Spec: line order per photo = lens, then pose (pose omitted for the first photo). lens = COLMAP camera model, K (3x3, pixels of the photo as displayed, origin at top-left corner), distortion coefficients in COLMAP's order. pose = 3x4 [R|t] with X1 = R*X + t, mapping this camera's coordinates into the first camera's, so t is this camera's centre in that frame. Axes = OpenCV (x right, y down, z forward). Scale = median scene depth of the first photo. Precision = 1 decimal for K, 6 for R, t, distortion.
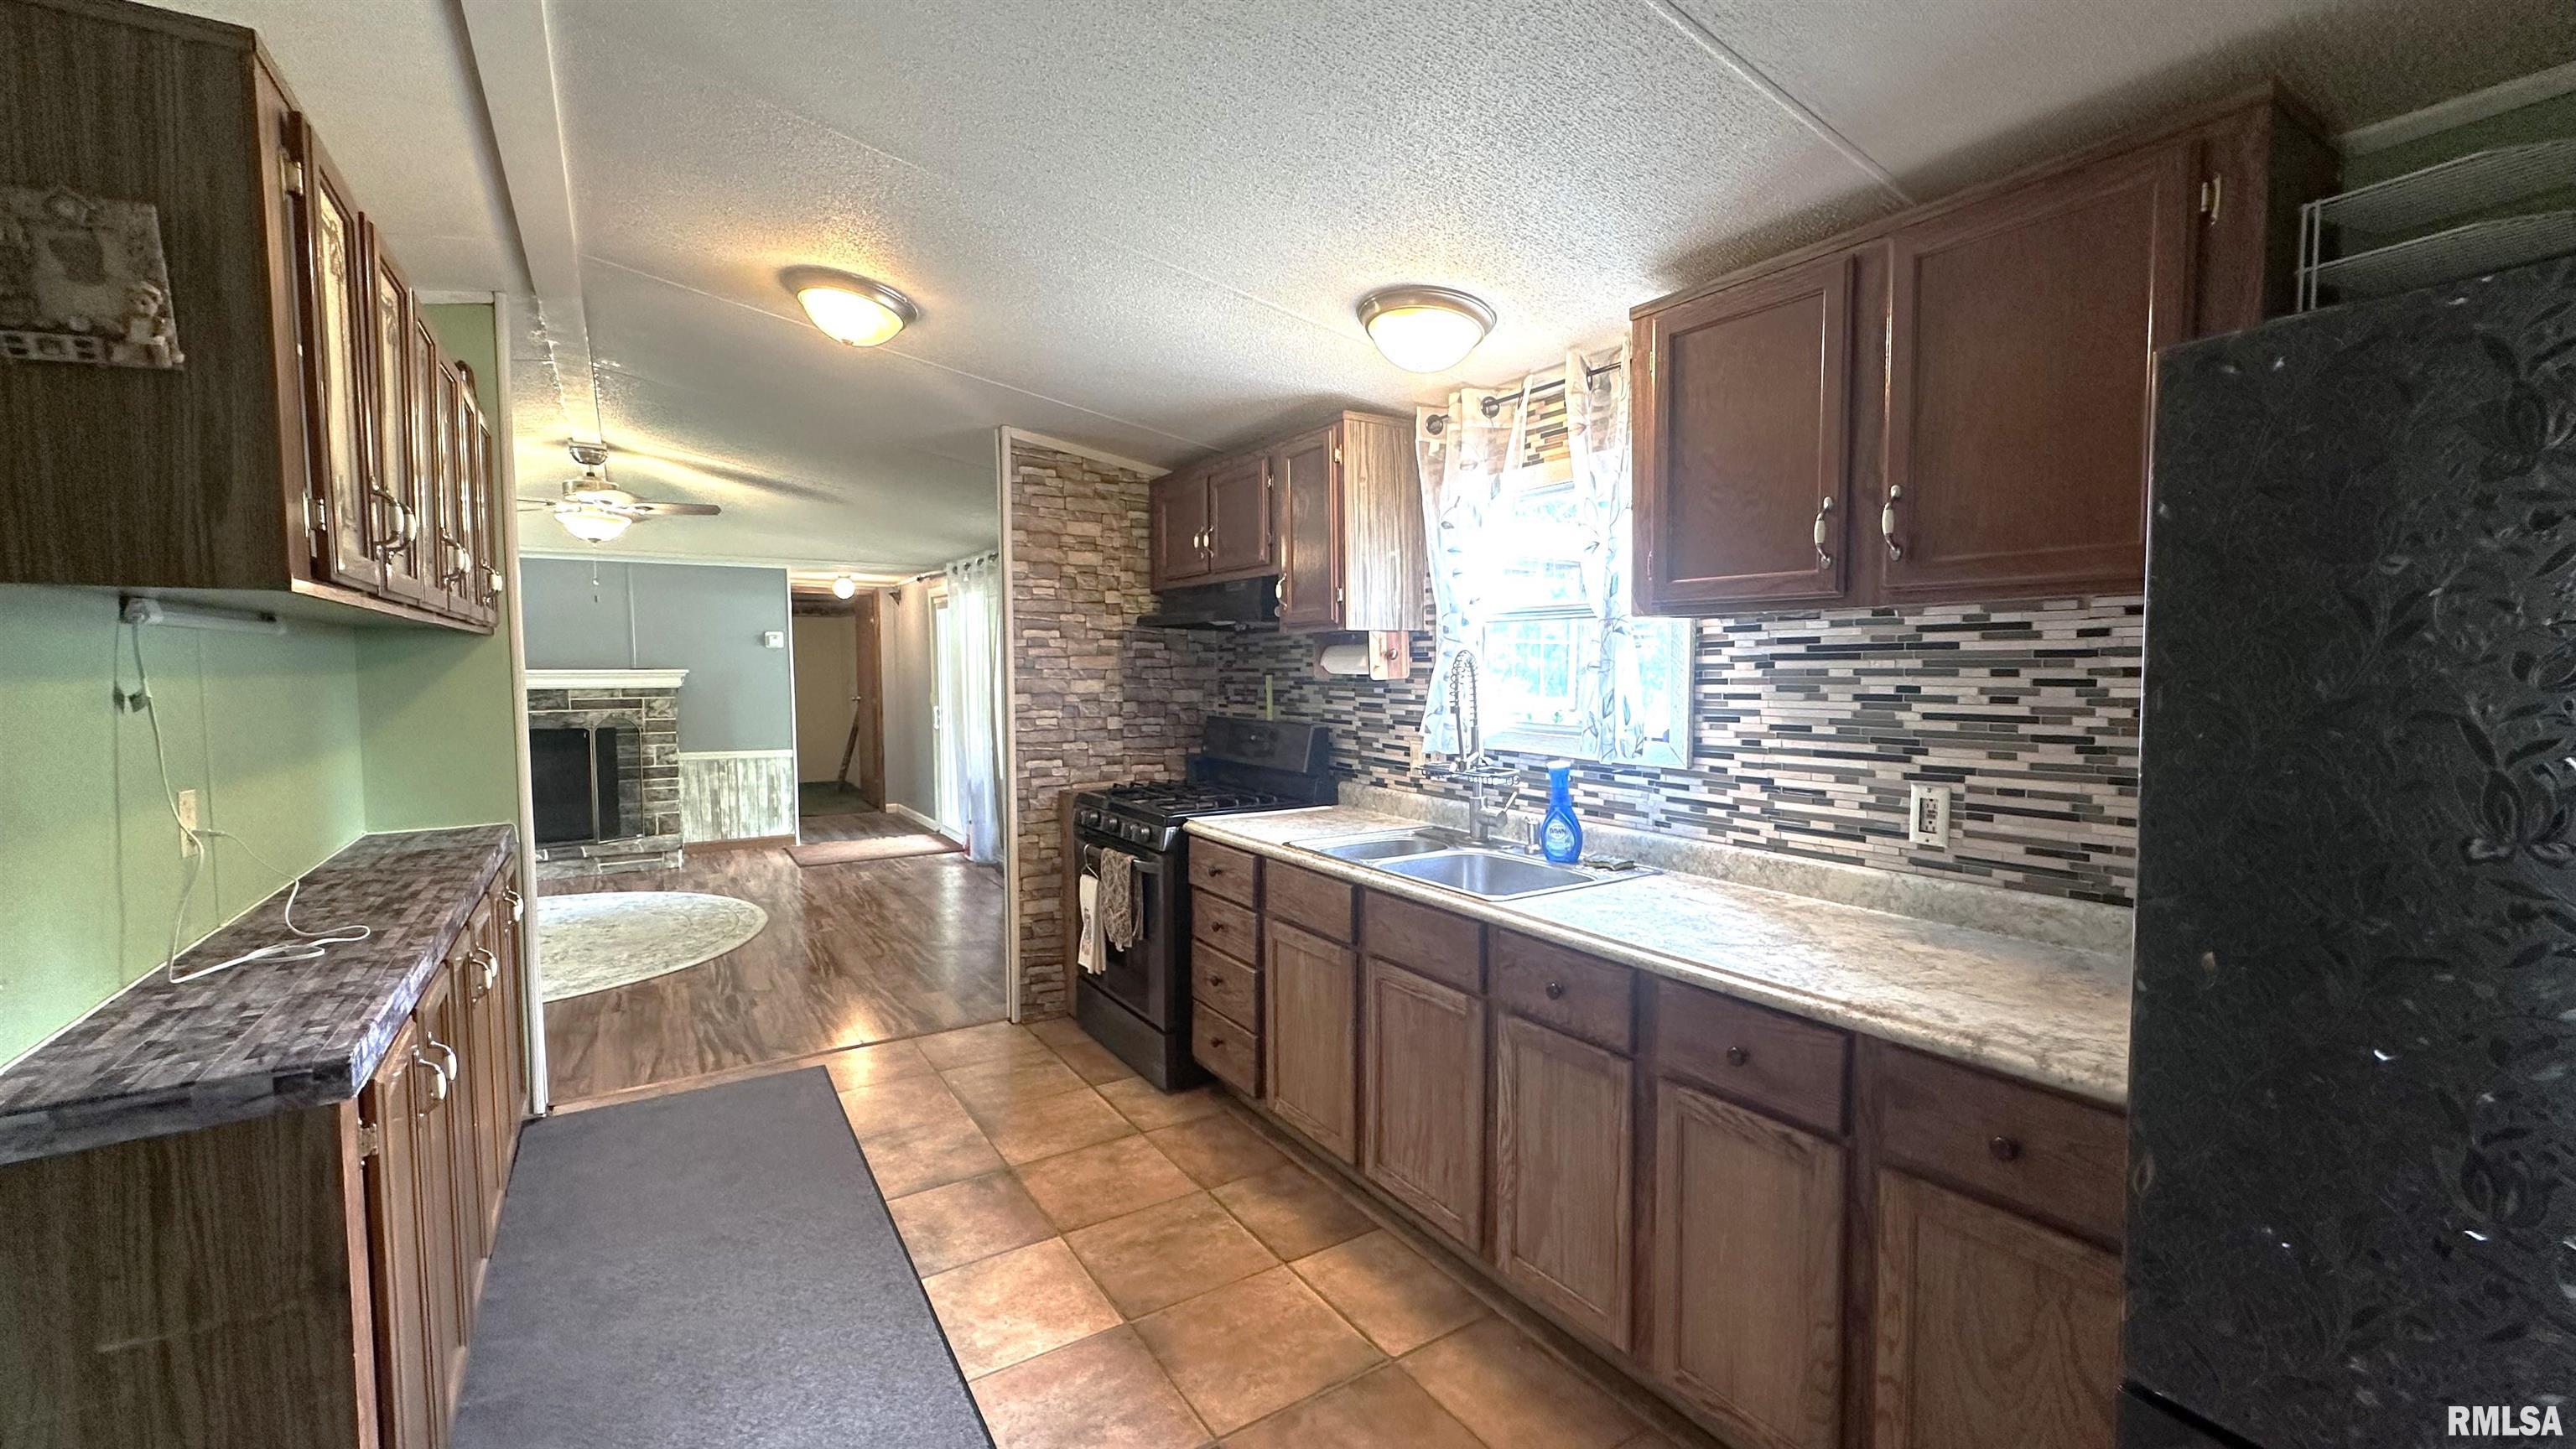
lens RADIAL K [[1026.7, 0, 1285.7], [0, 1026.7, 725.3], [0, 0, 1]] dist [-0.002208, 0.000271]
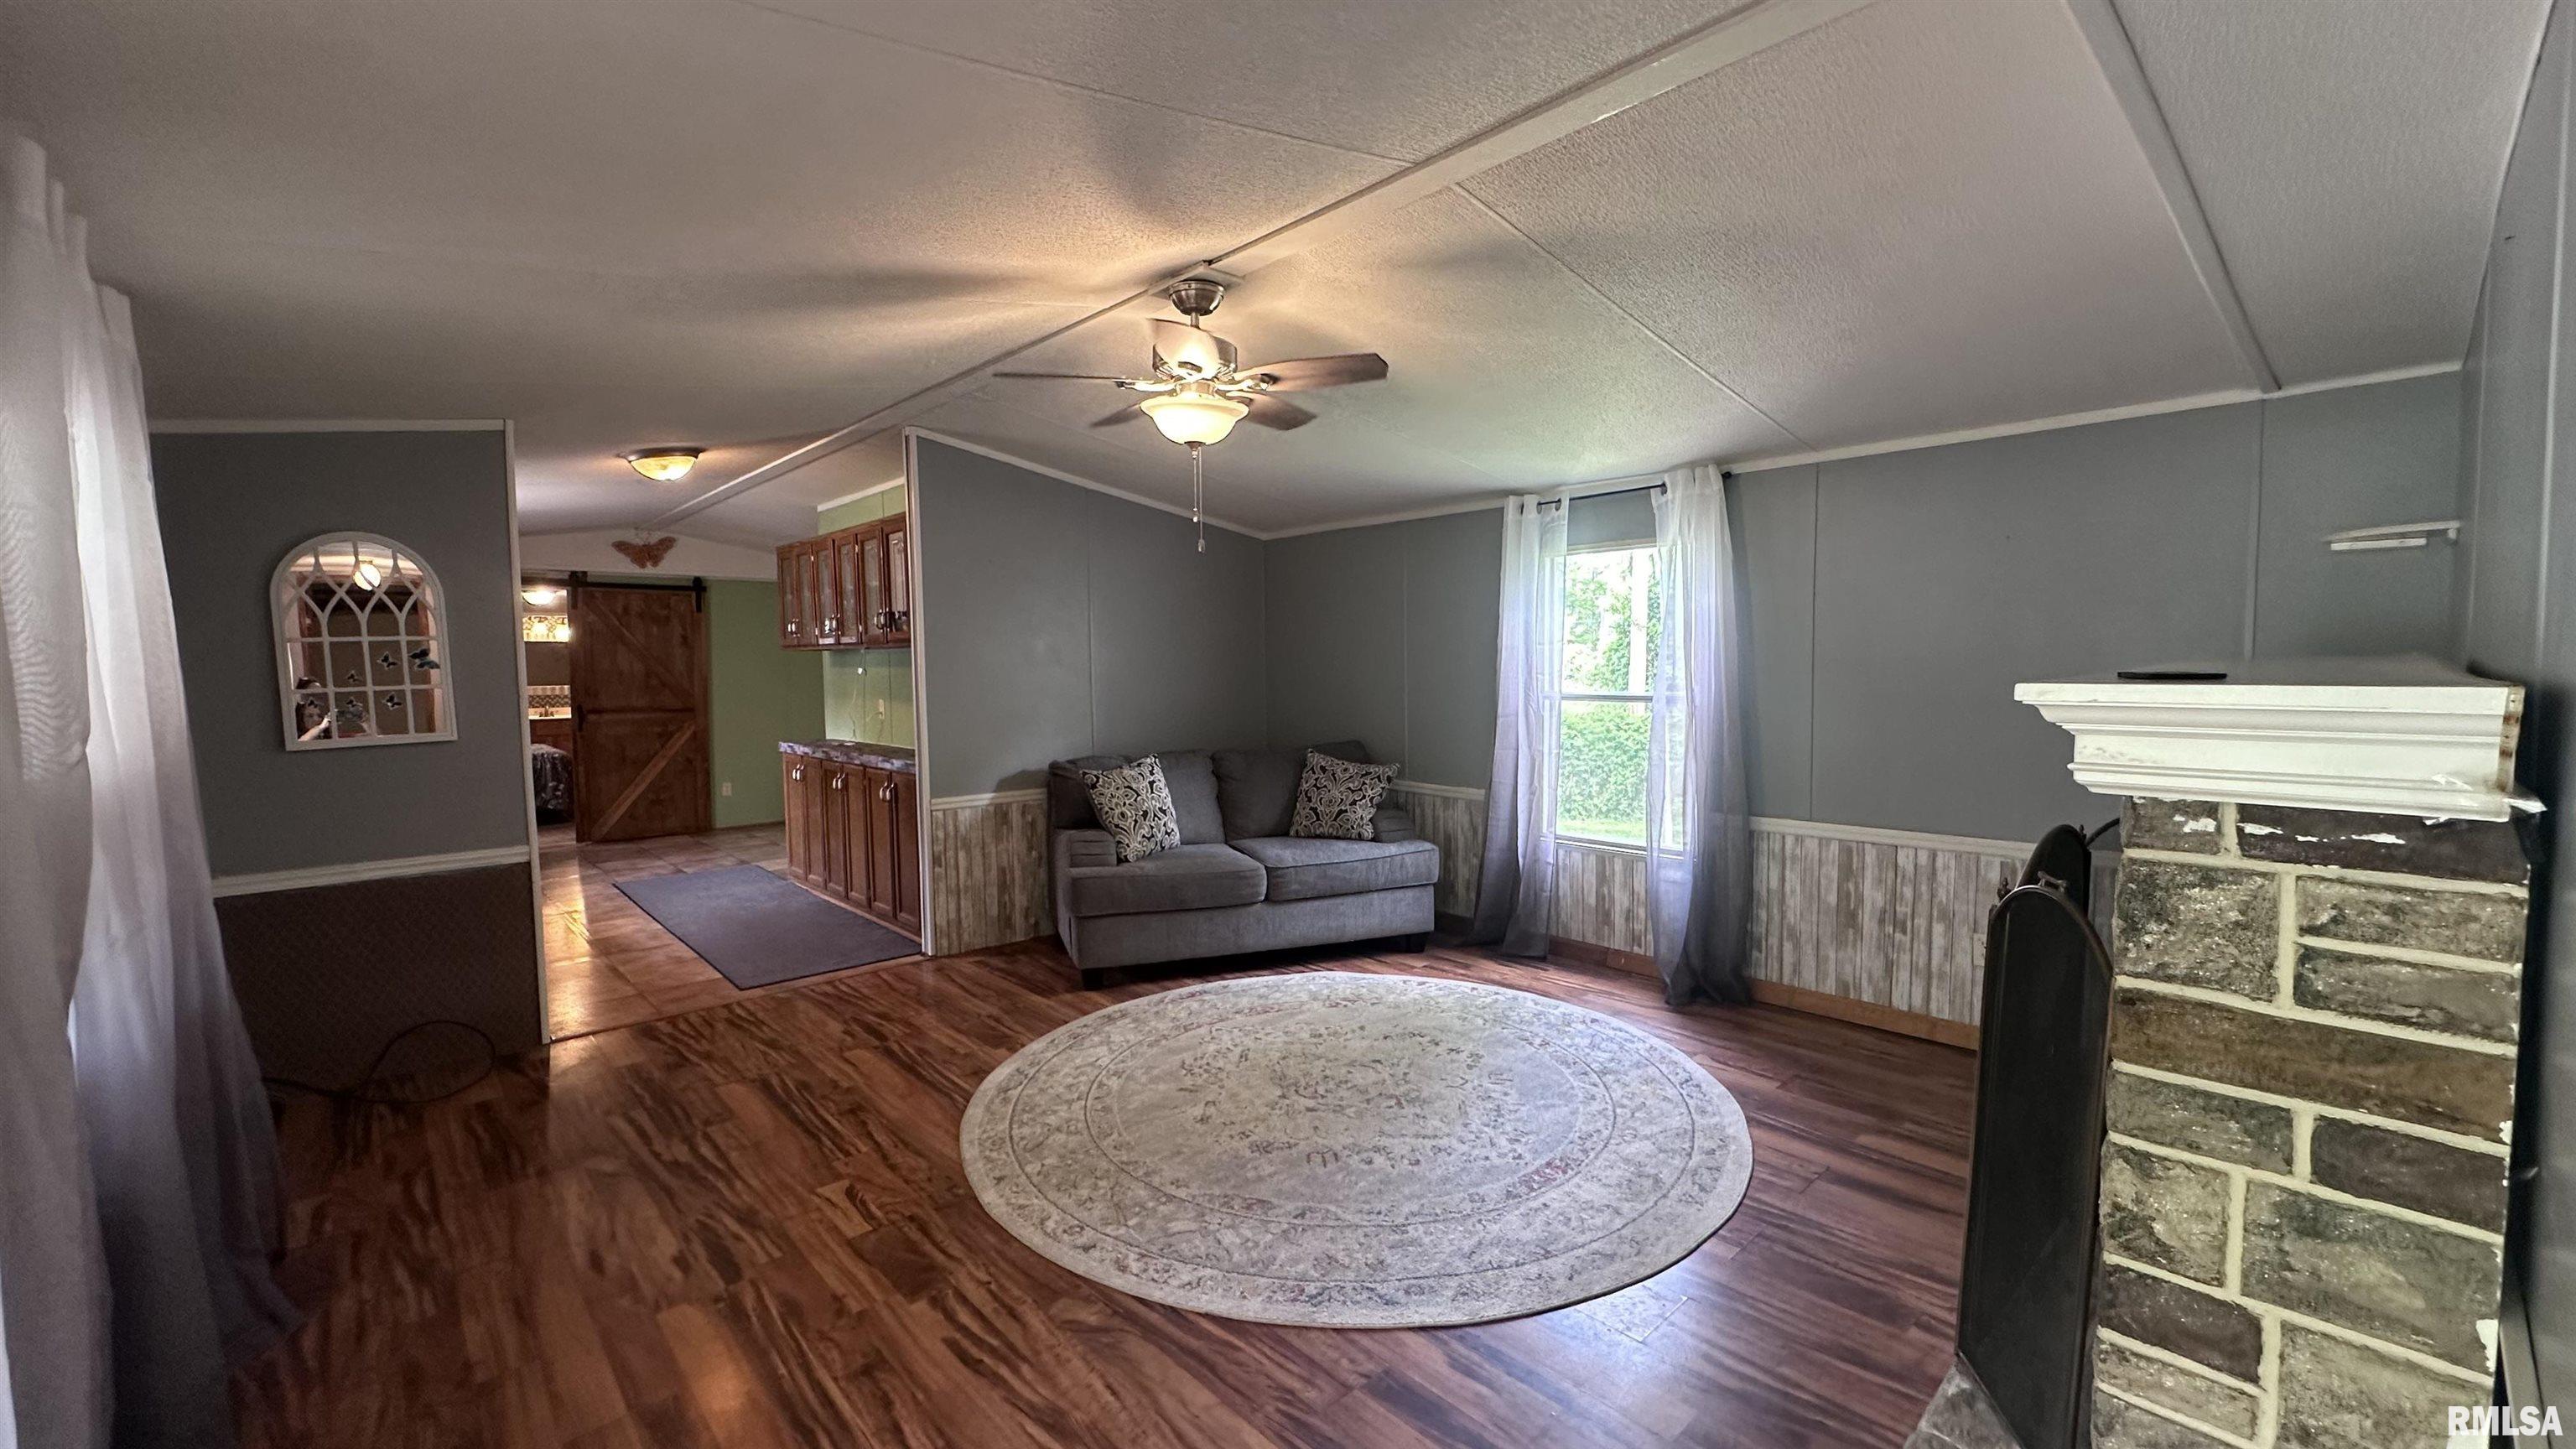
lens RADIAL K [[1026.7, 0, 1285.7], [0, 1026.7, 725.3], [0, 0, 1]] dist [-0.002208, 0.000271]
pose [[-0.983526, 0.028783, -0.178459, -0.427614], [0.006254, 0.992069, 0.125539, -0.066460], [0.180657, 0.122355, -0.975906, 1.105607]]
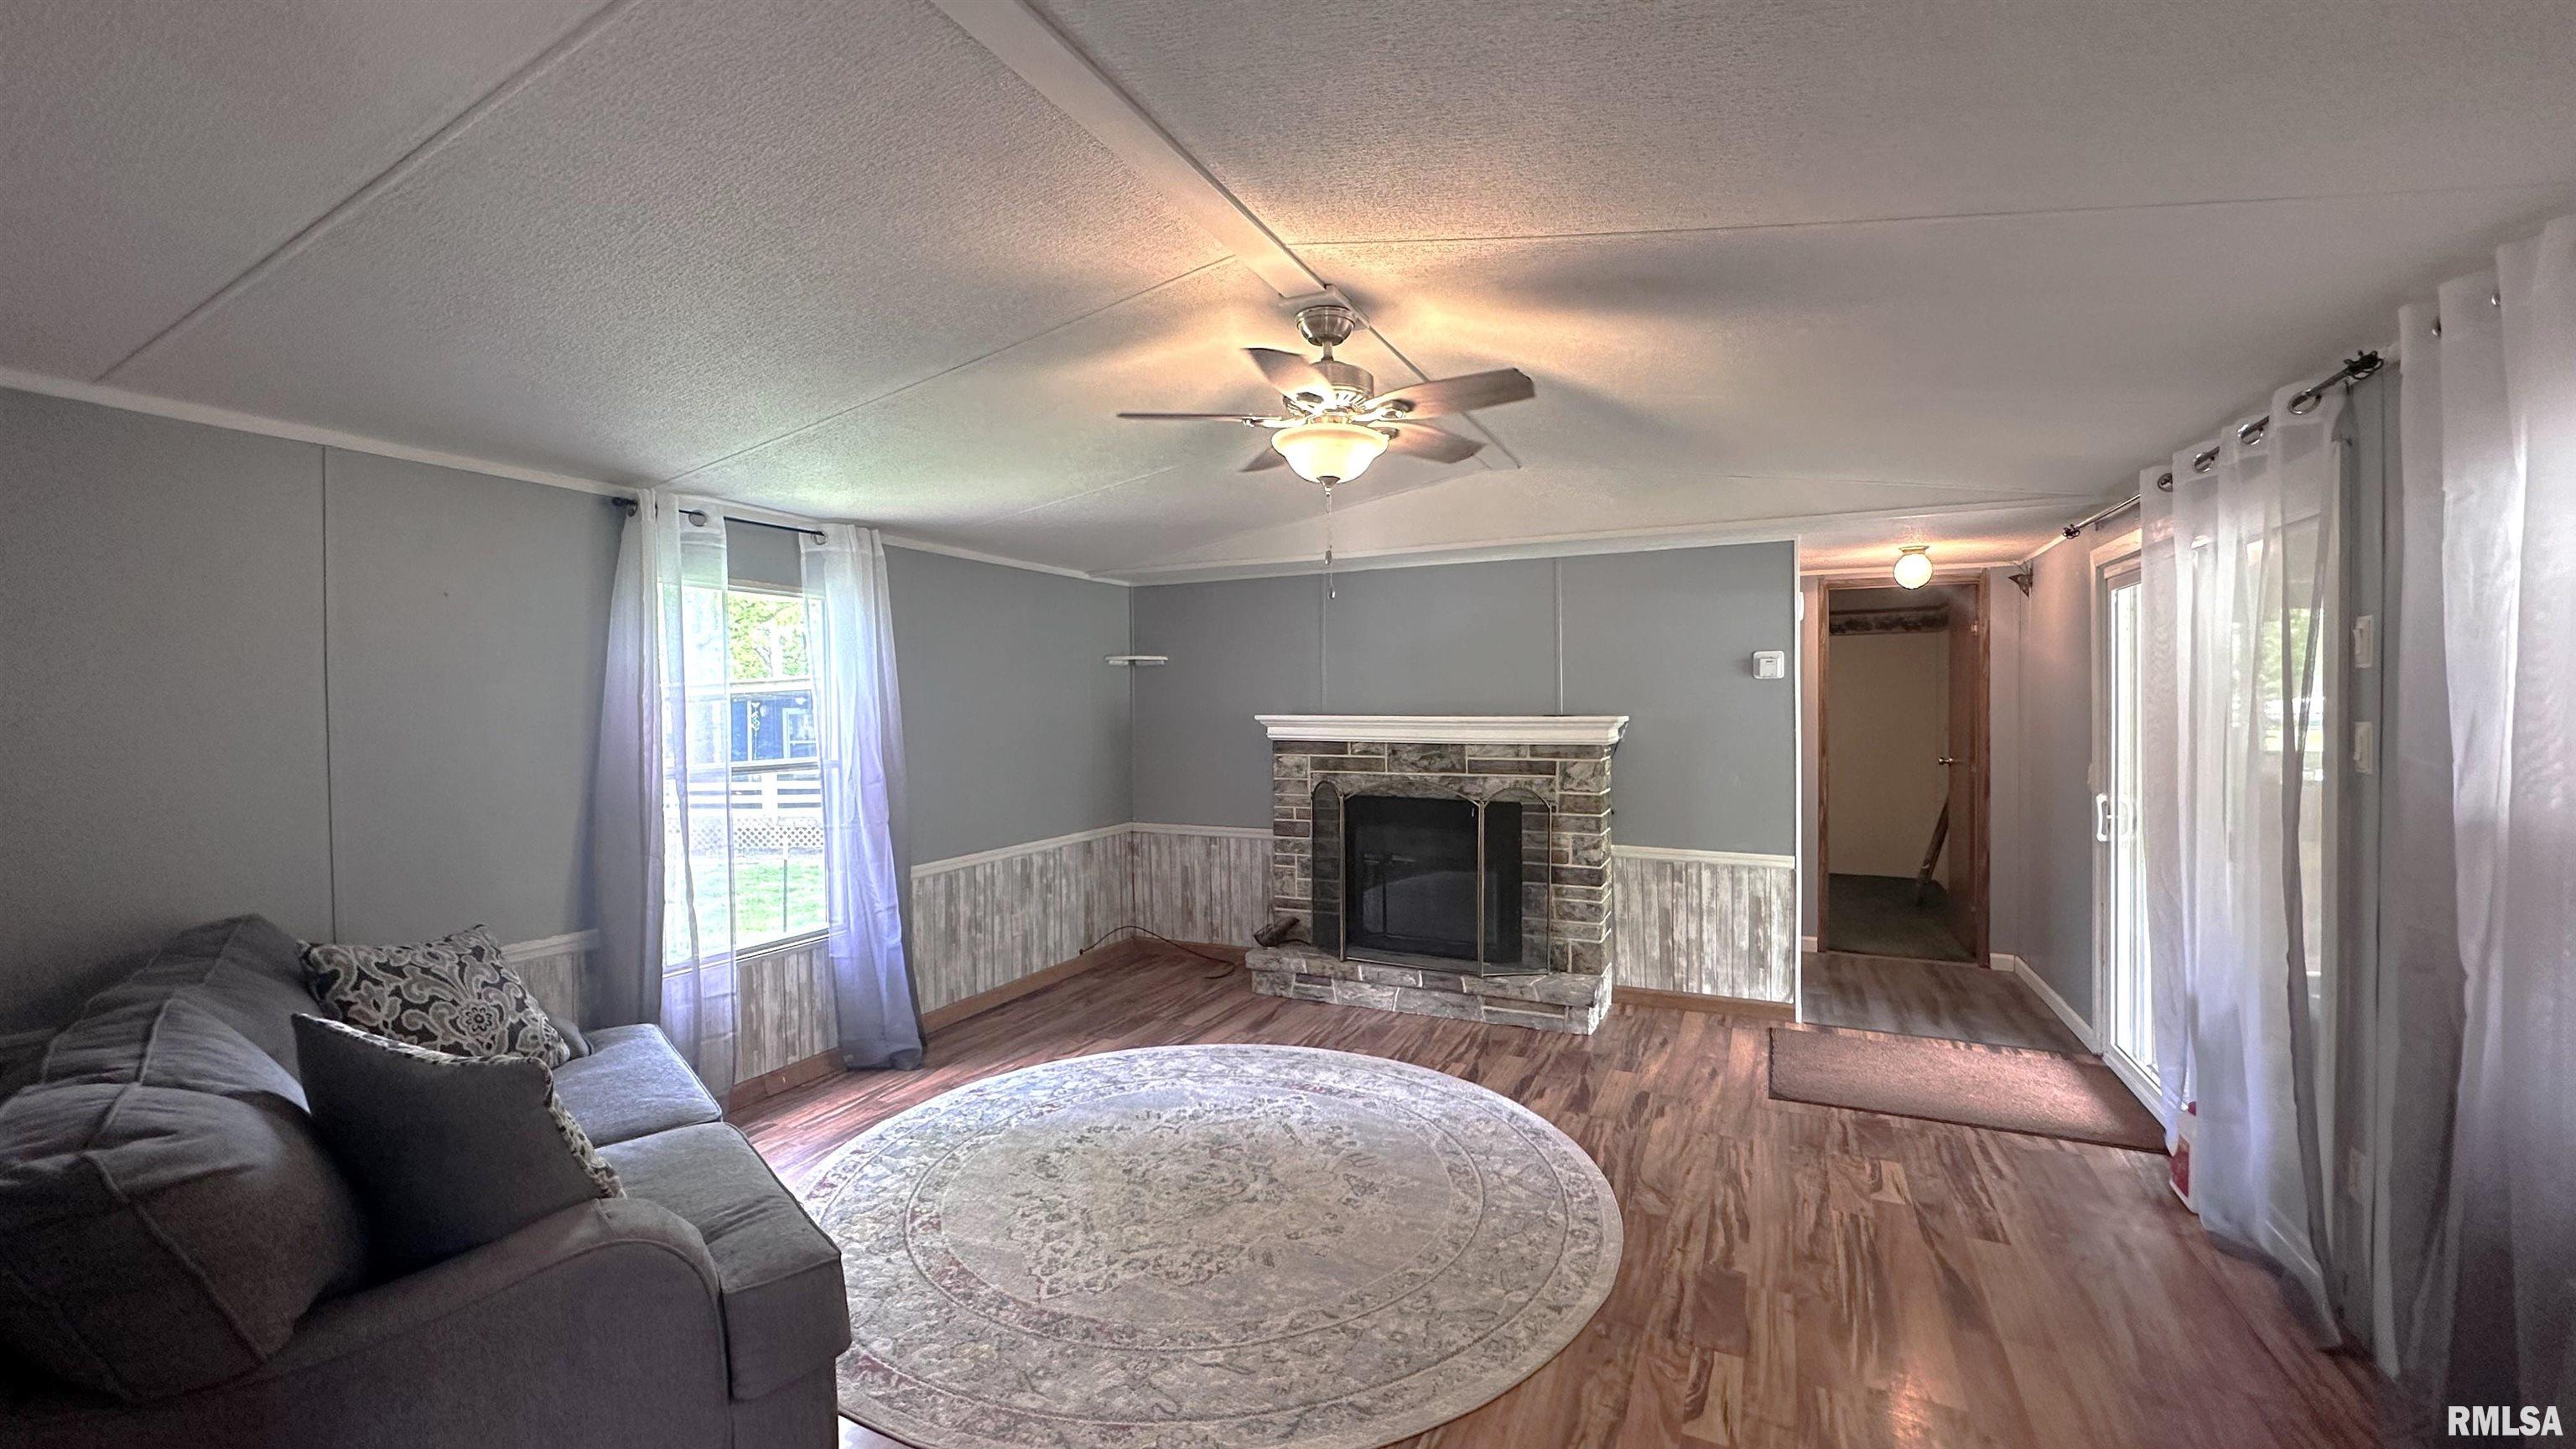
lens RADIAL K [[1026.7, 0, 1285.7], [0, 1026.7, 725.3], [0, 0, 1]] dist [-0.002208, 0.000271]
pose [[0.533036, 0.016004, -0.845941, -0.160972], [-0.045517, 0.998916, -0.009783, -0.032839], [0.844867, 0.043720, 0.533186, 0.486518]]
